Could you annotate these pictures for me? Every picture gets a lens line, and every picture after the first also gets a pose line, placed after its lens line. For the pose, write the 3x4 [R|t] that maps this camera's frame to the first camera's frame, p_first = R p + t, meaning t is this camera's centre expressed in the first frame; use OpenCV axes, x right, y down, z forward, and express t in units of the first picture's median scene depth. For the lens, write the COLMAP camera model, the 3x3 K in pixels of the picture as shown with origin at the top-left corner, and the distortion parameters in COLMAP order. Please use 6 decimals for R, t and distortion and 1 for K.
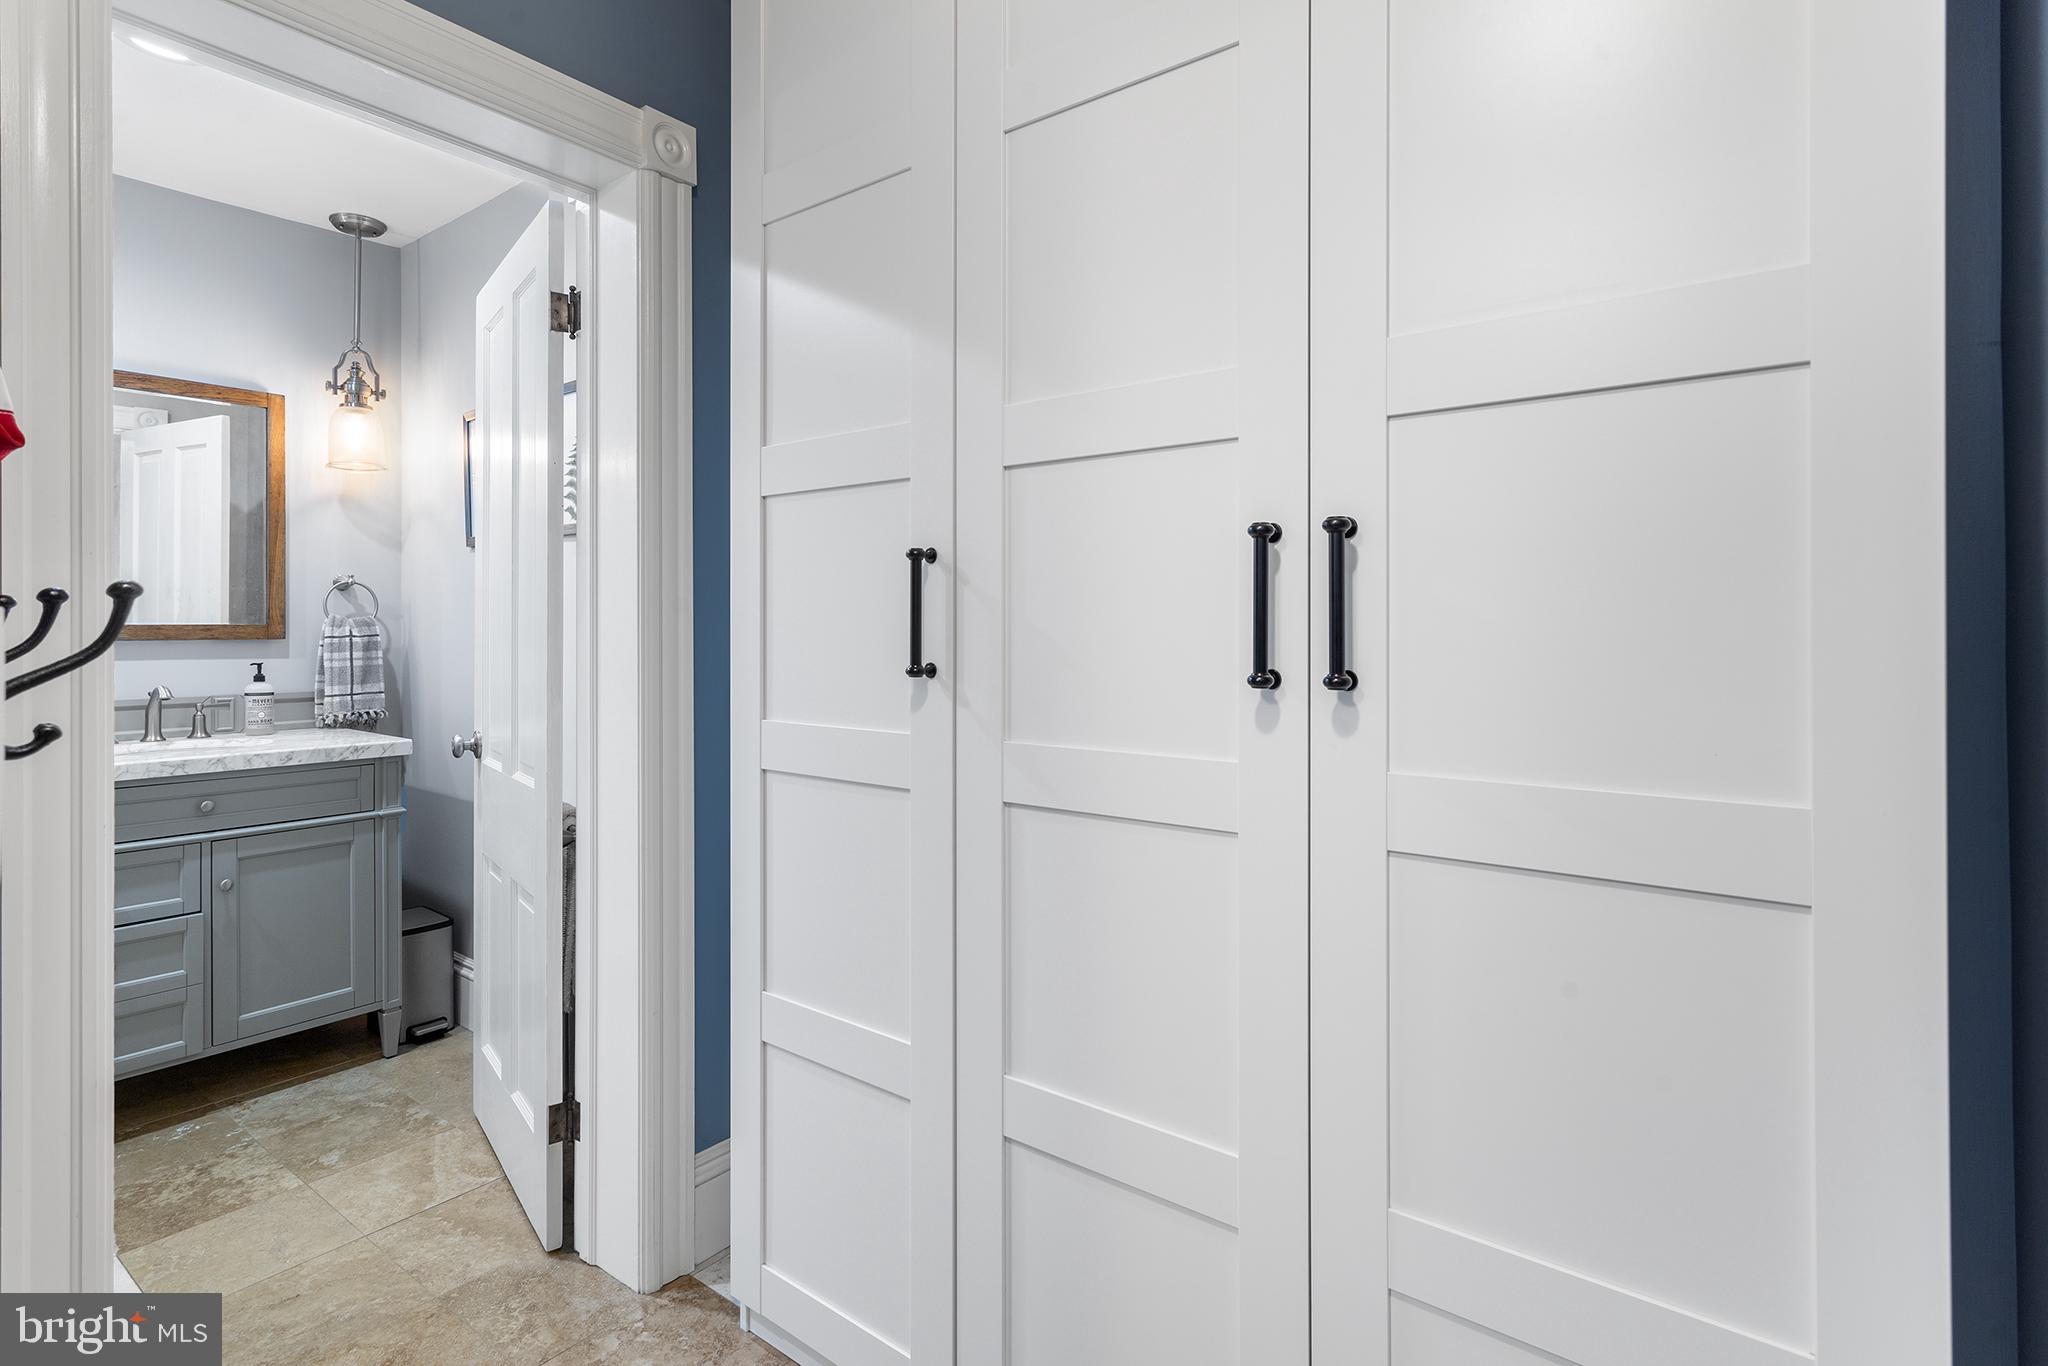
lens RADIAL K [[995.0, 0, 1009.3], [0, 995.0, 630.9], [0, 0, 1]] dist [0.001069, 0.001612]
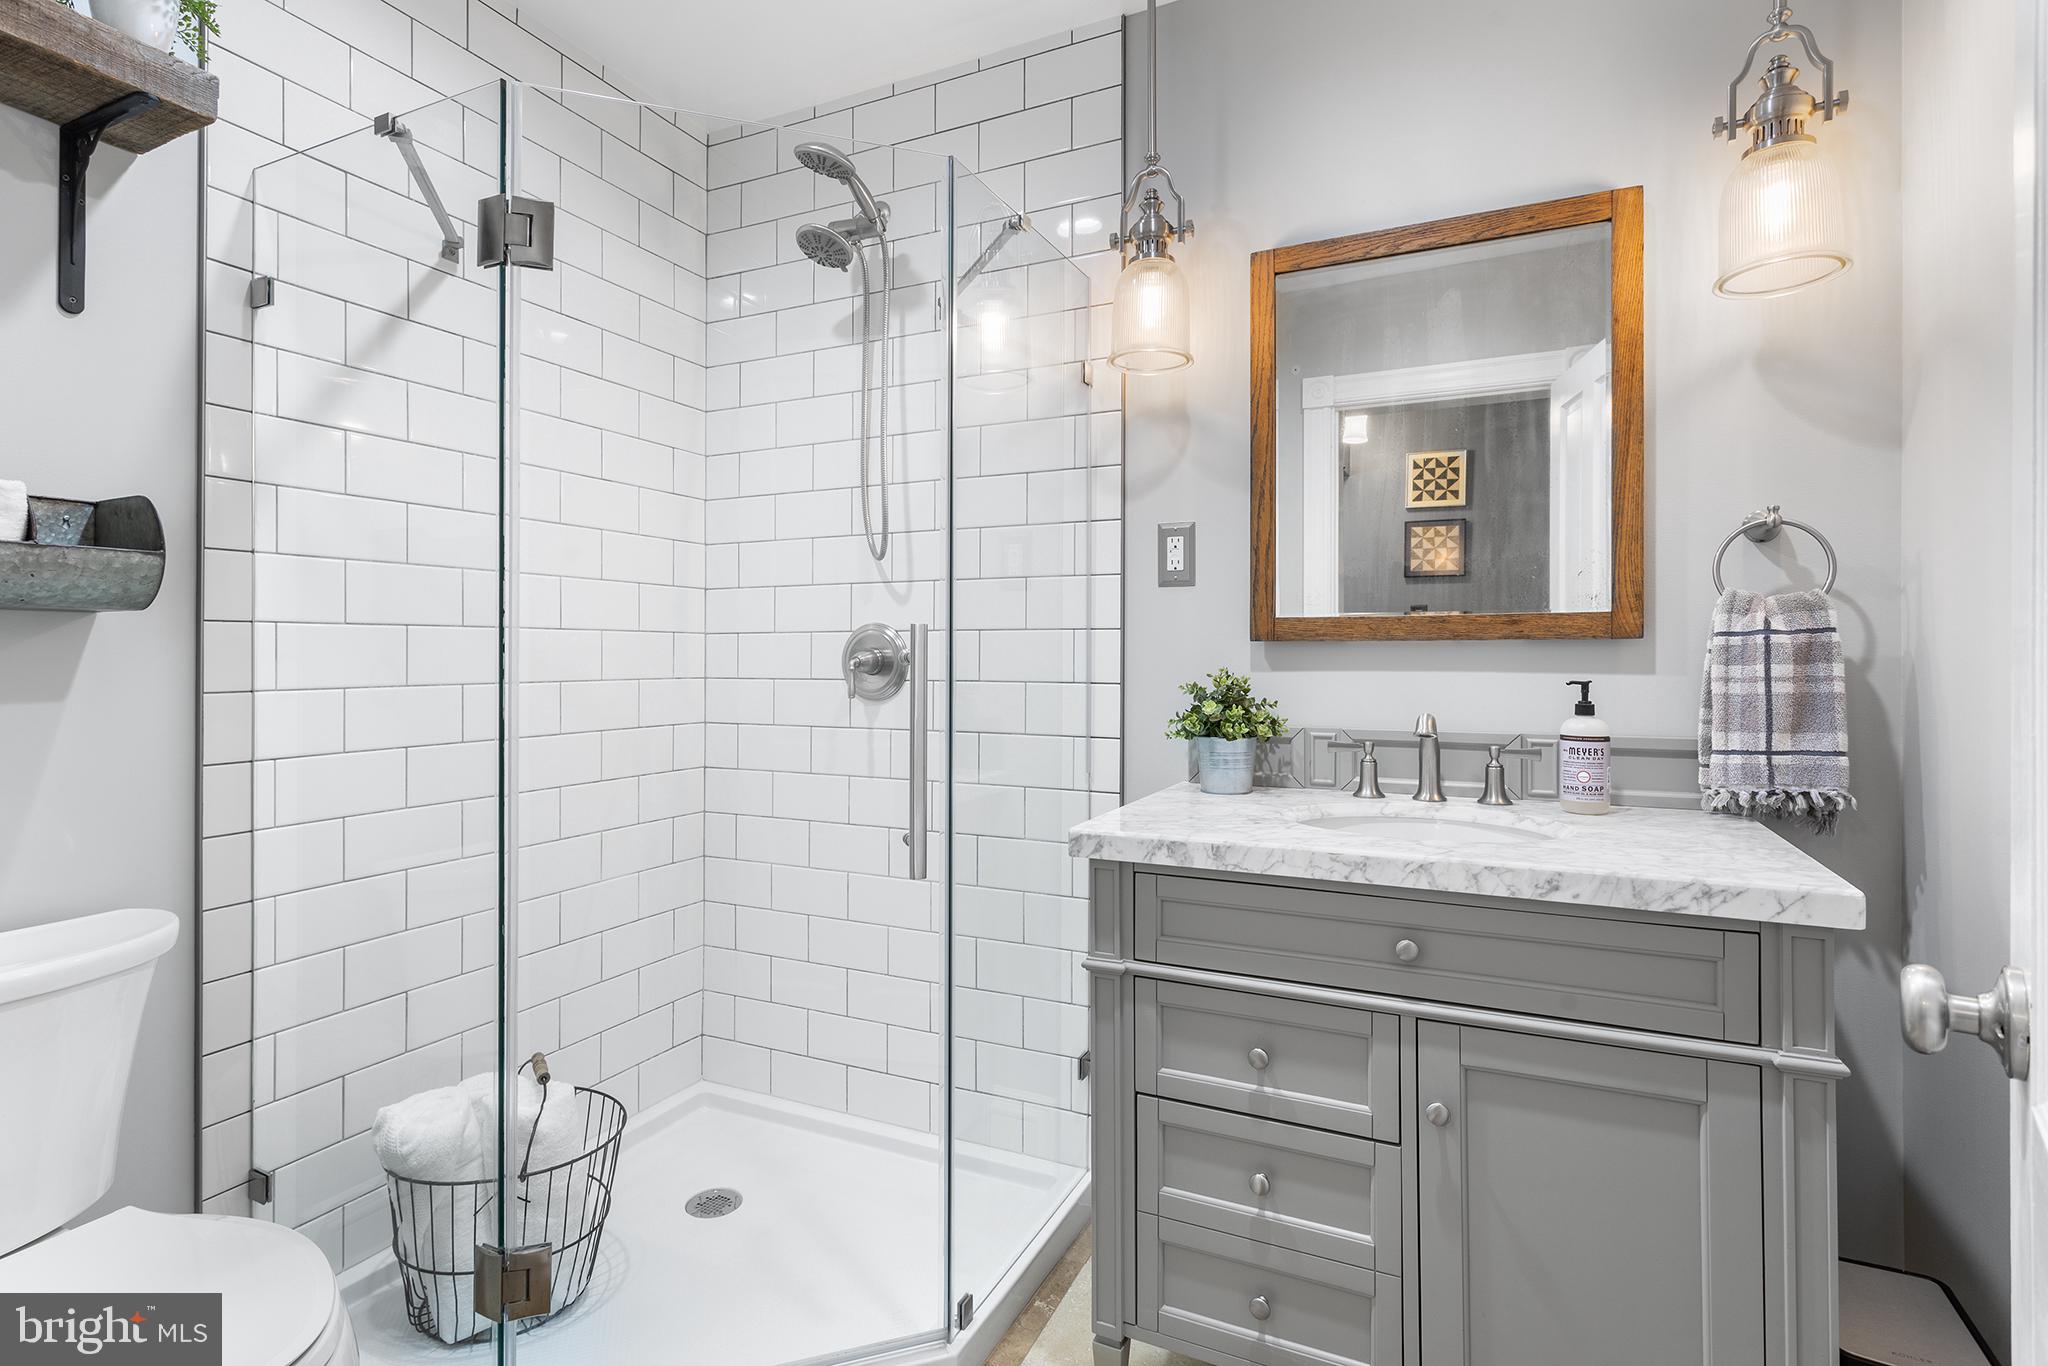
lens RADIAL K [[995.0, 0, 1019.4], [0, 995.0, 652.3], [0, 0, 1]] dist [0.001069, 0.001612]
pose [[0.208190, -0.001091, -0.978088, -0.268861], [-0.001459, 0.999998, -0.001426, 0.016694], [0.978087, 0.001724, 0.208188, 0.553200]]
